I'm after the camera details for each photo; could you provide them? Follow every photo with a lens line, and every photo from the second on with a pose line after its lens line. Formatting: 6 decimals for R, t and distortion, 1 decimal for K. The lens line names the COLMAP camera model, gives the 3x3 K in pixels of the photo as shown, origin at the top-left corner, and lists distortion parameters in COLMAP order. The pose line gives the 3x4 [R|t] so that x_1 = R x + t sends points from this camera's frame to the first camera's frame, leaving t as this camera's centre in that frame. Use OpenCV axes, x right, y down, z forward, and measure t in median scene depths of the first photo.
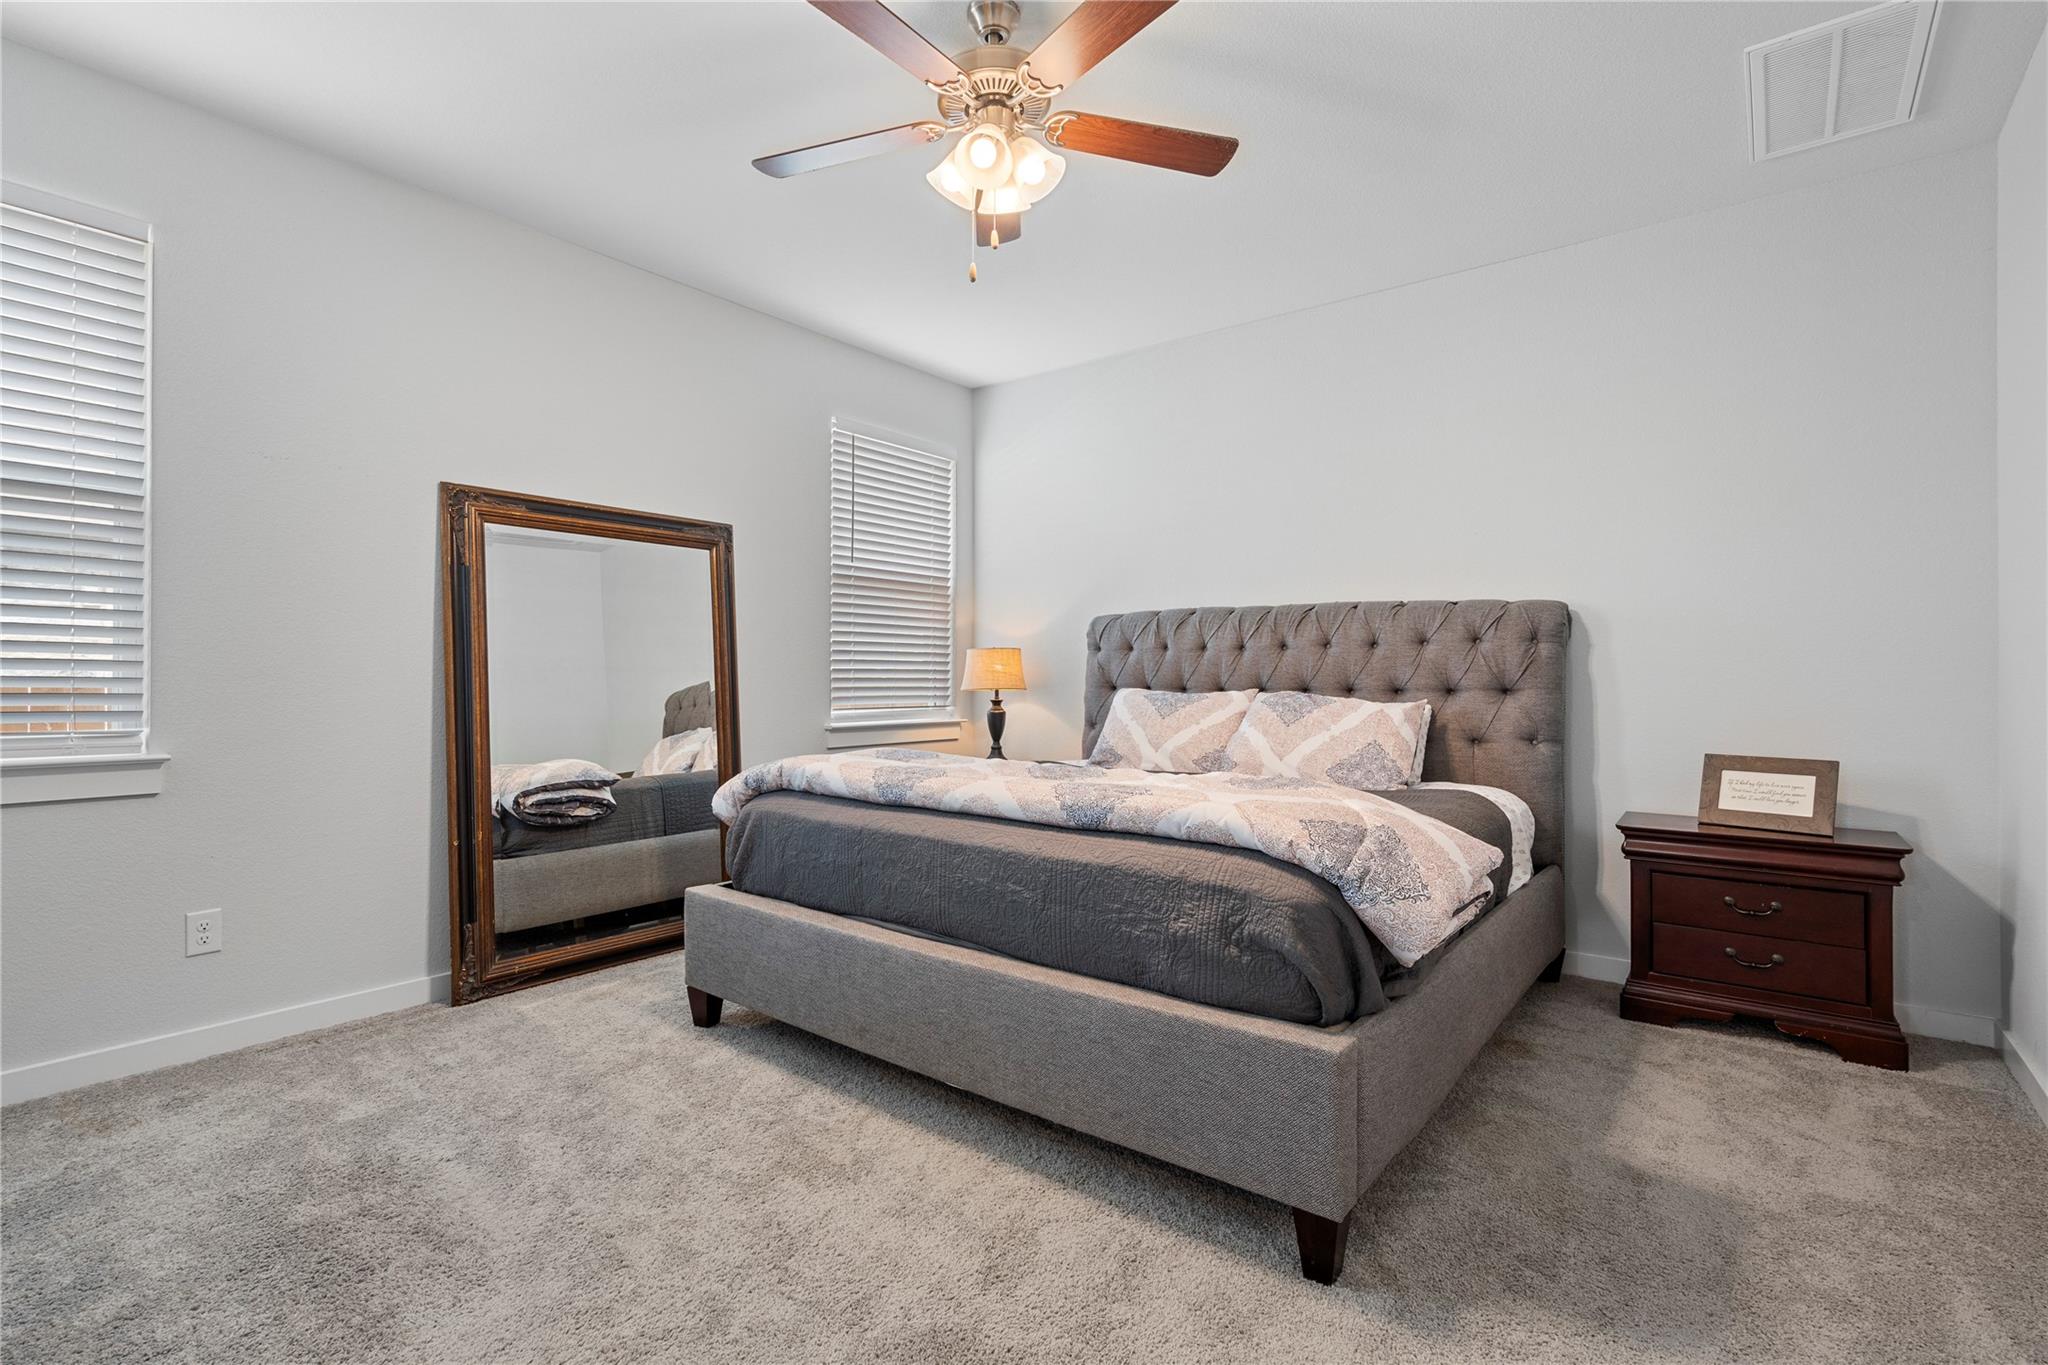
lens RADIAL K [[950.1, 0, 1037.9], [0, 950.1, 686.0], [0, 0, 1]] dist [-0.002844, 0.002121]
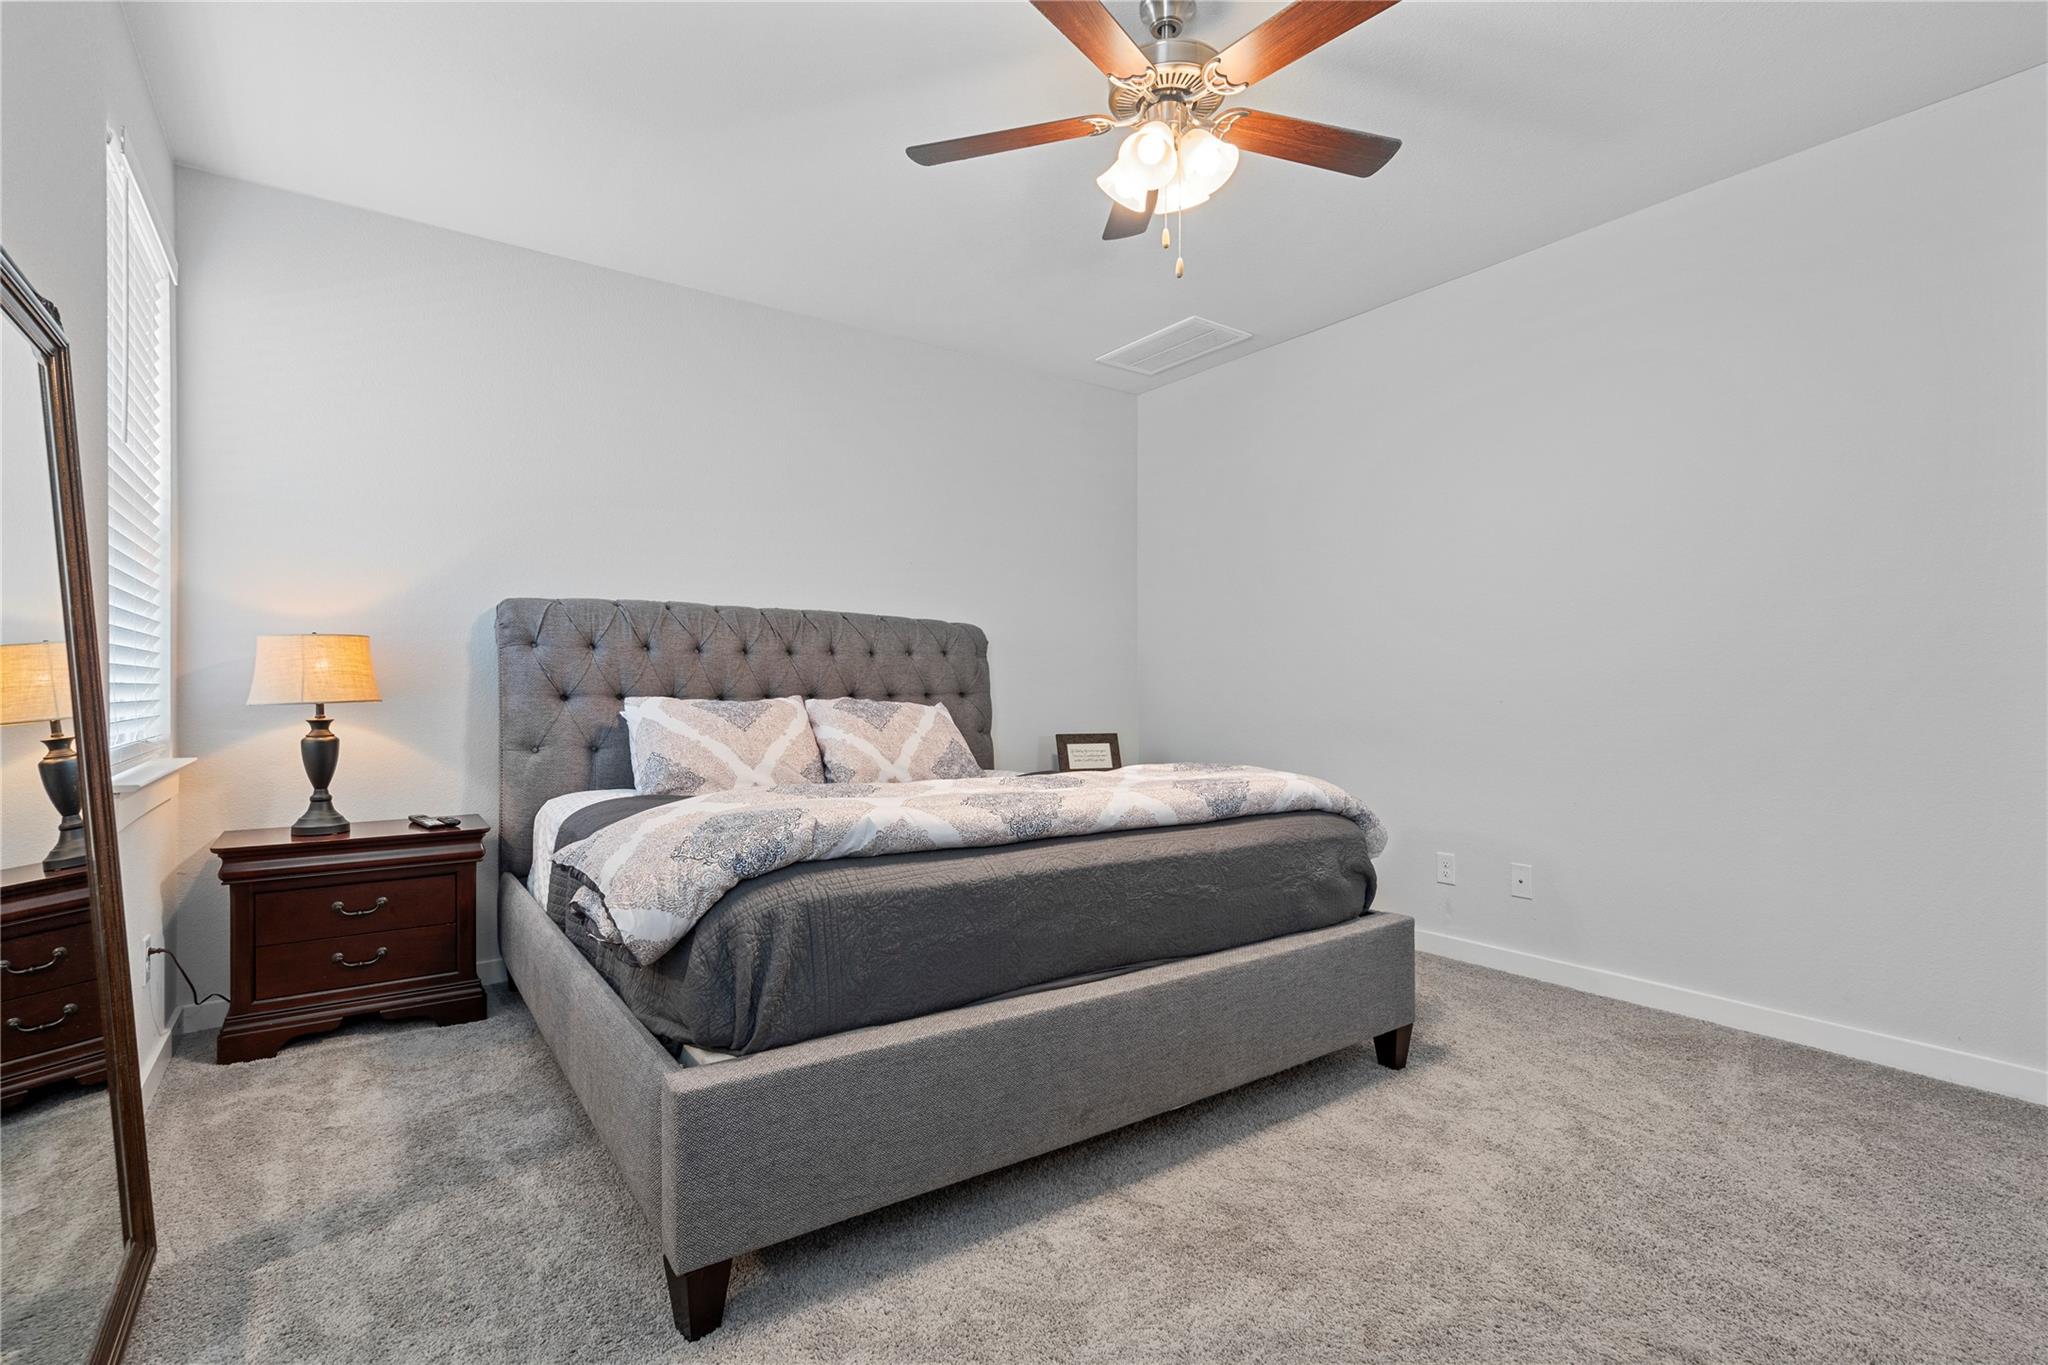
lens RADIAL K [[950.1, 0, 1032.7], [0, 950.1, 680.2], [0, 0, 1]] dist [-0.002844, 0.002121]
pose [[0.290135, 0.003861, 0.956978, -0.667727], [0.006145, 0.999964, -0.005898, -0.005615], [-0.956966, 0.007592, 0.290101, 0.542728]]
